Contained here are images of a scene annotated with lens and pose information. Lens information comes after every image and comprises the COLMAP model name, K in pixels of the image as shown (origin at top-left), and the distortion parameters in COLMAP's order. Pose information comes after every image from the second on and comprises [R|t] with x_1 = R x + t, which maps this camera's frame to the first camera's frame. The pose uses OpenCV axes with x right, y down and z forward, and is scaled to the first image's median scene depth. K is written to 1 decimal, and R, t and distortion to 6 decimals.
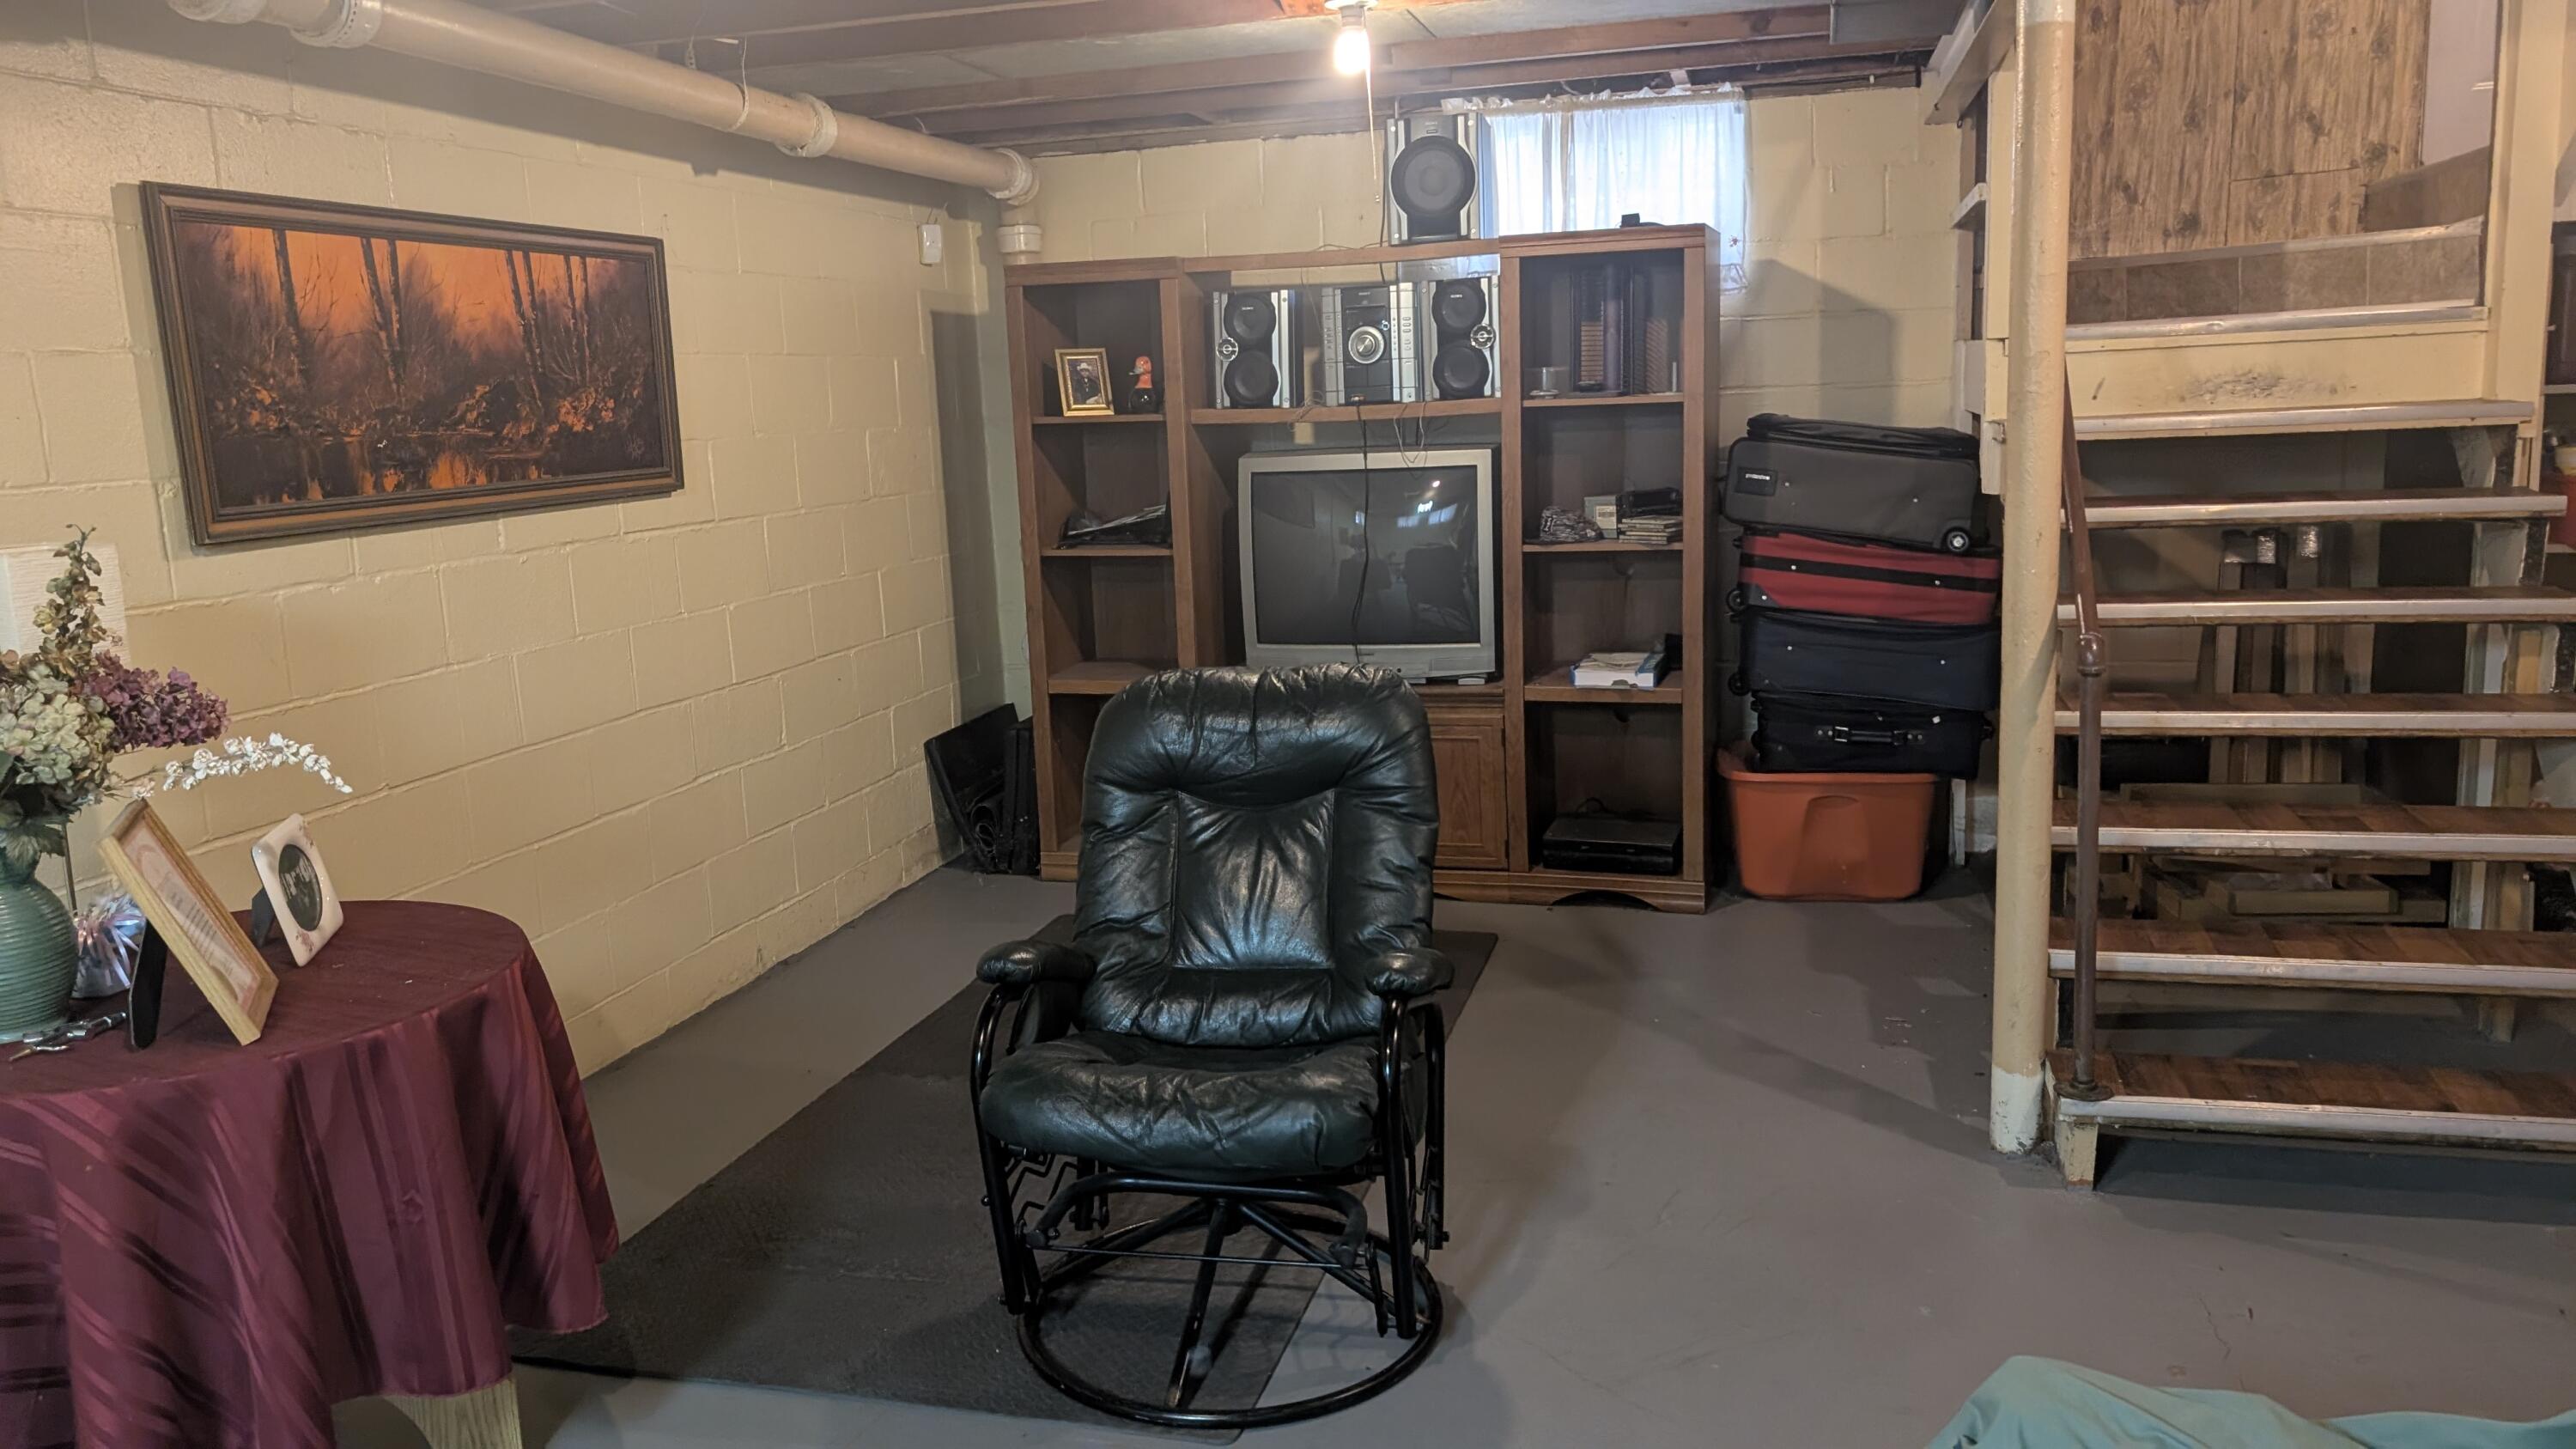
lens RADIAL K [[1987.9, 0, 1288.0], [0, 1987.9, 724.5], [0, 0, 1]] dist [0.046345, 0.003803]
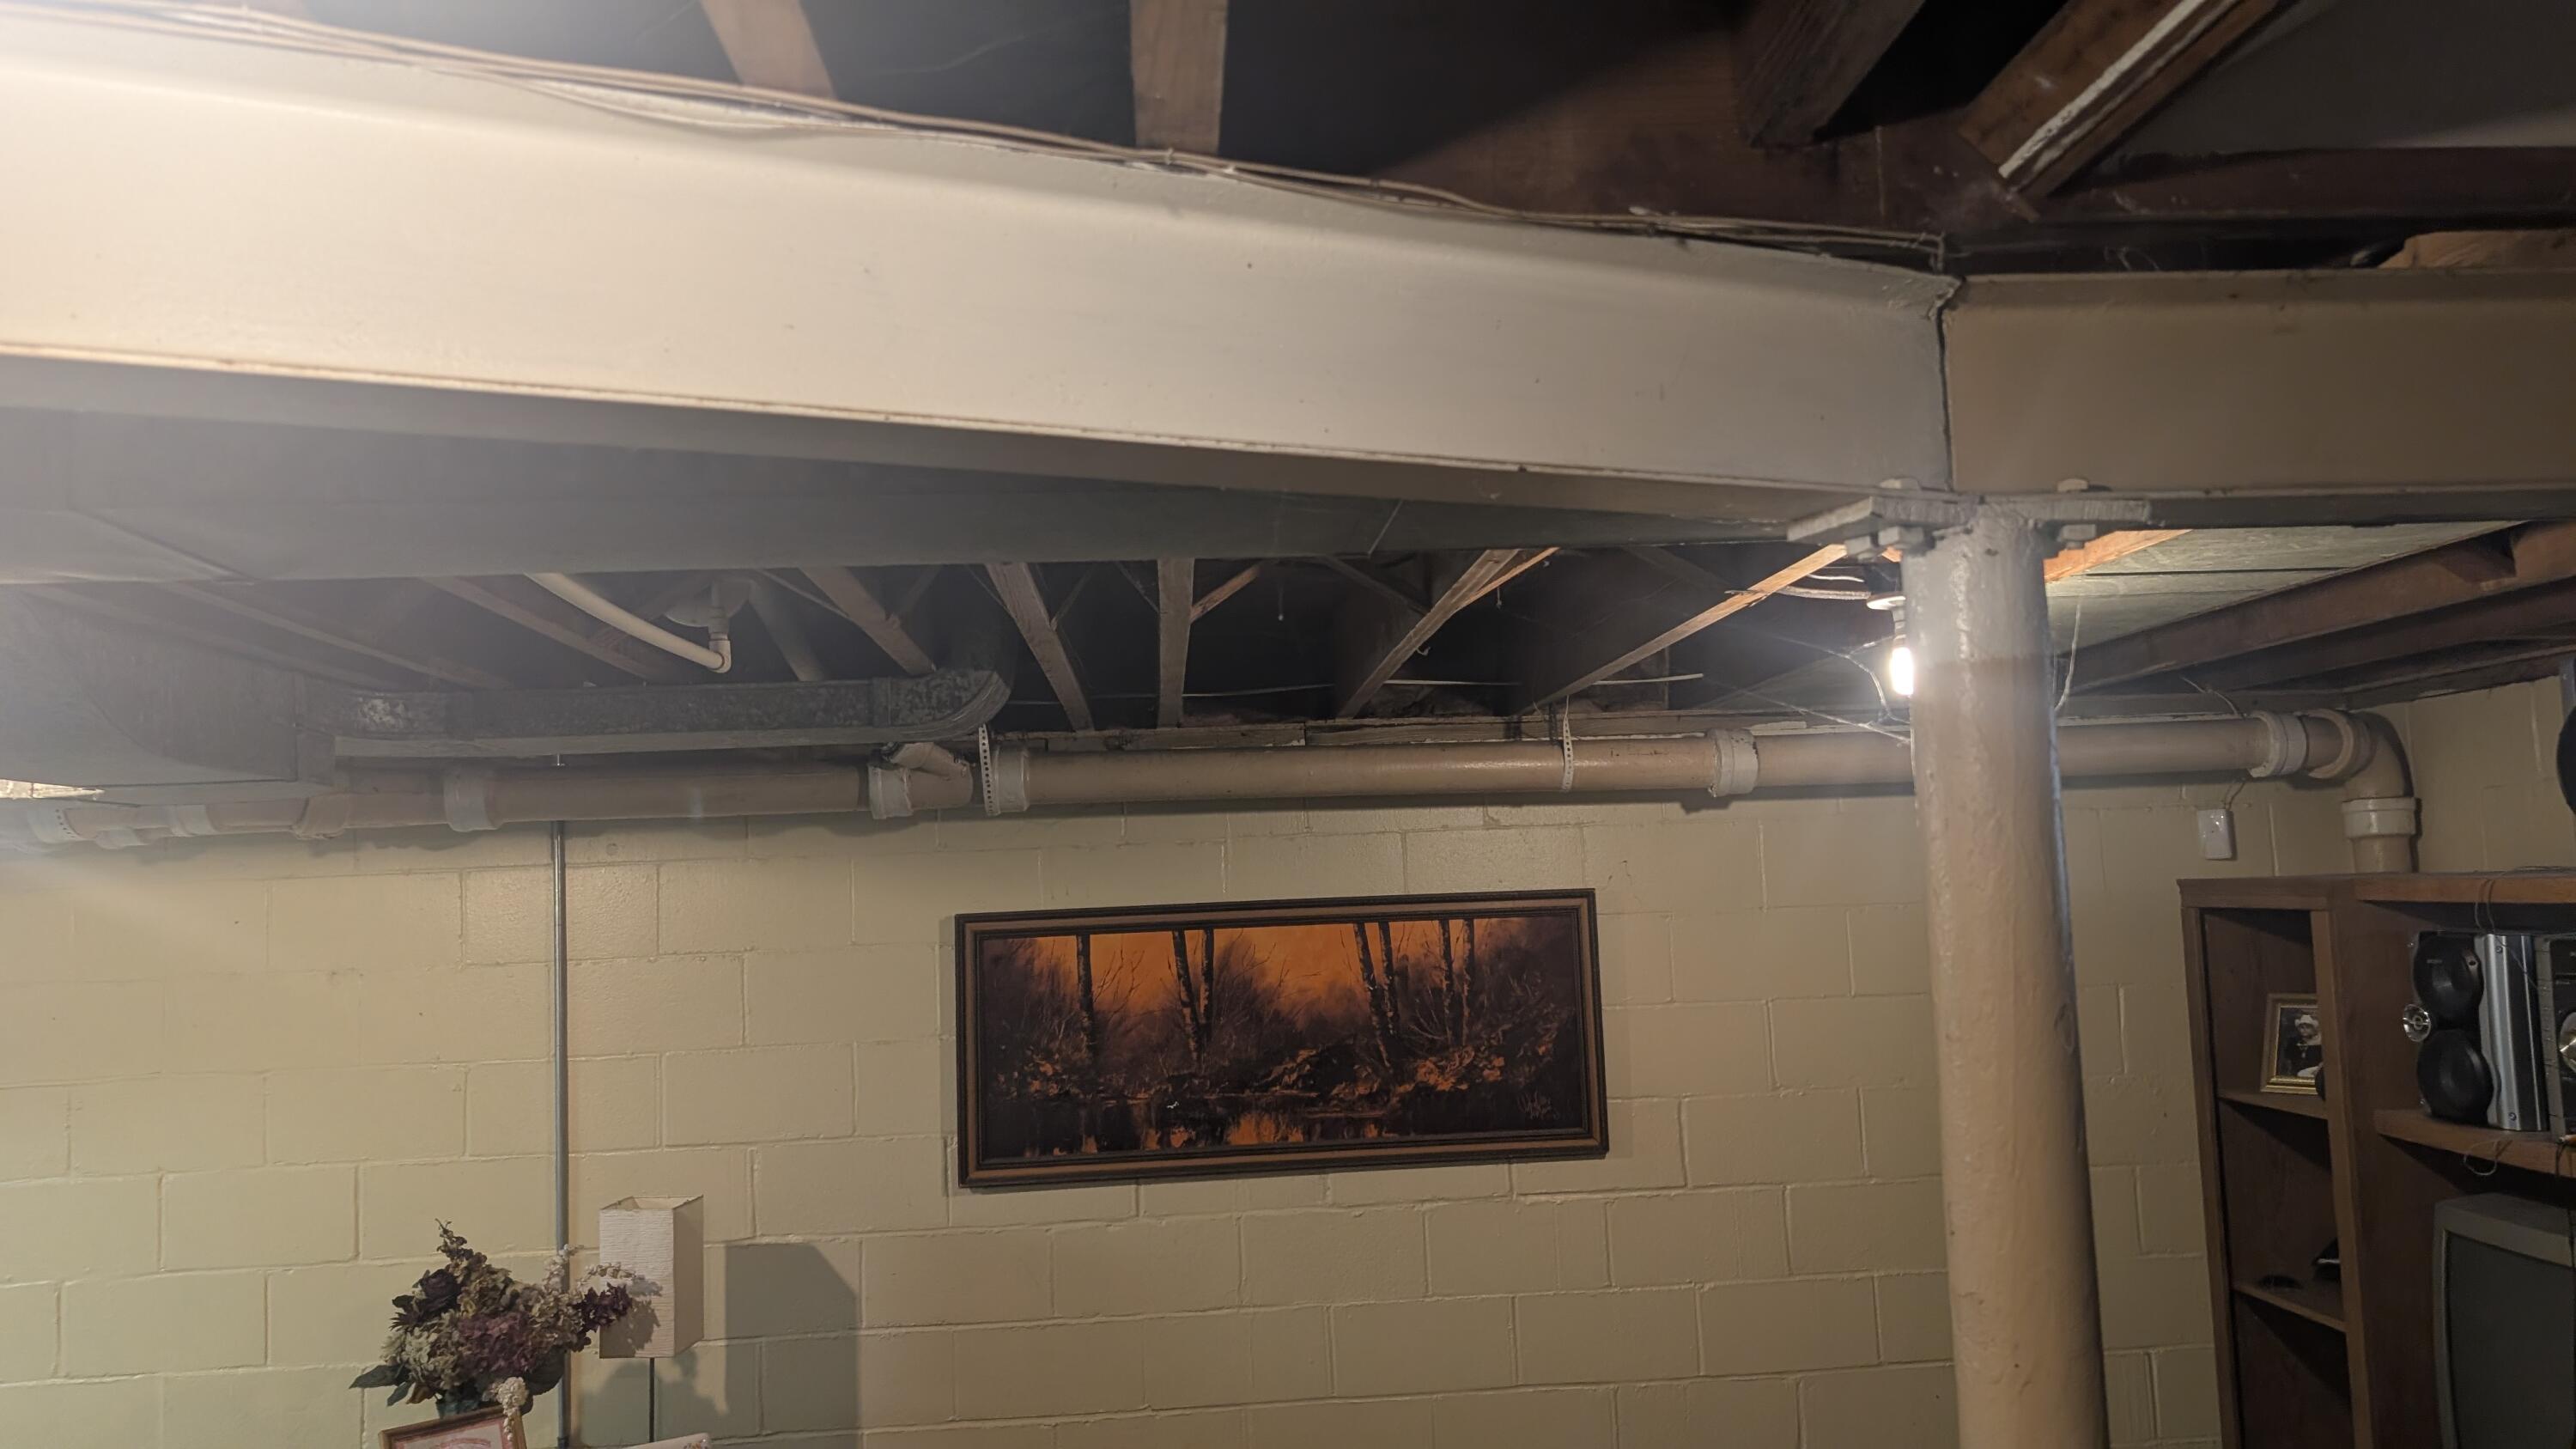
lens RADIAL K [[1987.9, 0, 1288.0], [0, 1987.9, 724.5], [0, 0, 1]] dist [0.046345, 0.003803]
pose [[0.308766, -0.055030, -0.949545, 0.635892], [-0.130116, 0.986495, -0.099482, -0.236123], [0.942196, 0.154268, 0.297436, 0.645519]]
